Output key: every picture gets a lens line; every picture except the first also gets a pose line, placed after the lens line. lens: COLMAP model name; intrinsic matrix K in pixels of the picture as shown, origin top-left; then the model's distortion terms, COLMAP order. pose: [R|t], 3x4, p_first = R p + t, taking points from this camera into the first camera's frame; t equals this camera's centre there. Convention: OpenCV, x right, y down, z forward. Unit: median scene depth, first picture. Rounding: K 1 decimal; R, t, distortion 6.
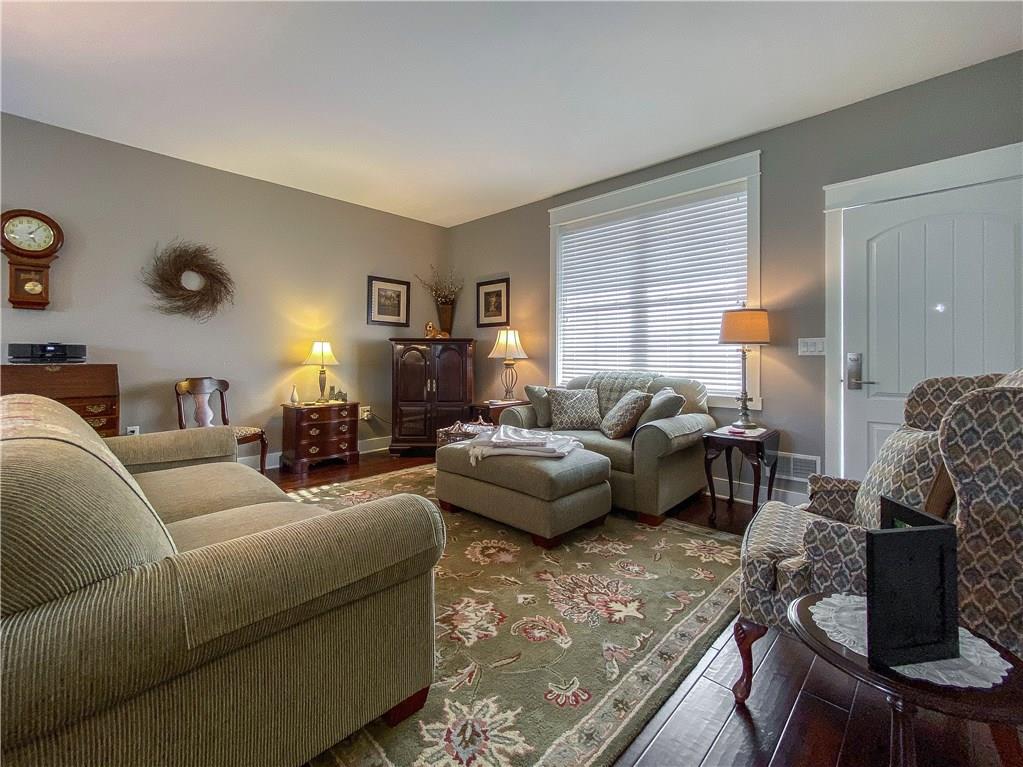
lens RADIAL K [[436.6, 0, 531.7], [0, 436.6, 383.7], [0, 0, 1]] dist [-0.002681, -0.000143]
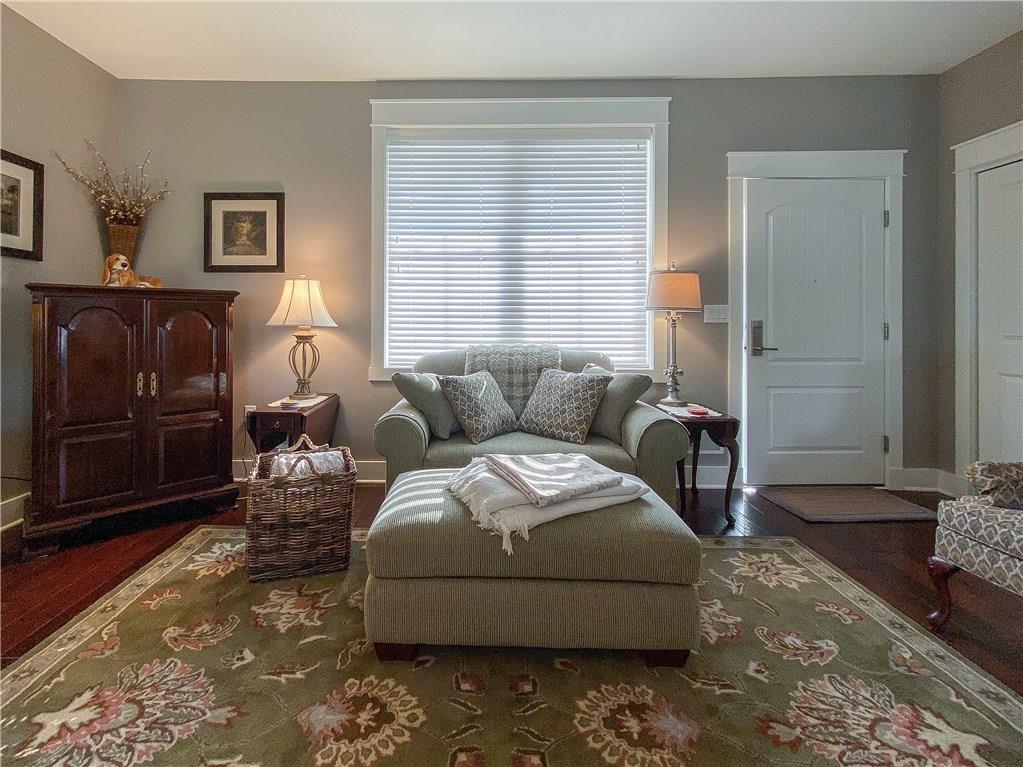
lens RADIAL K [[464.4, 0, 462.4], [0, 464.4, 336.2], [0, 0, 1]] dist [0.011193, 0.000857]
pose [[0.759165, -0.025493, 0.650399, -0.410206], [0.038449, 0.999244, -0.005712, -0.045131], [-0.649762, 0.029344, 0.759571, 0.504857]]
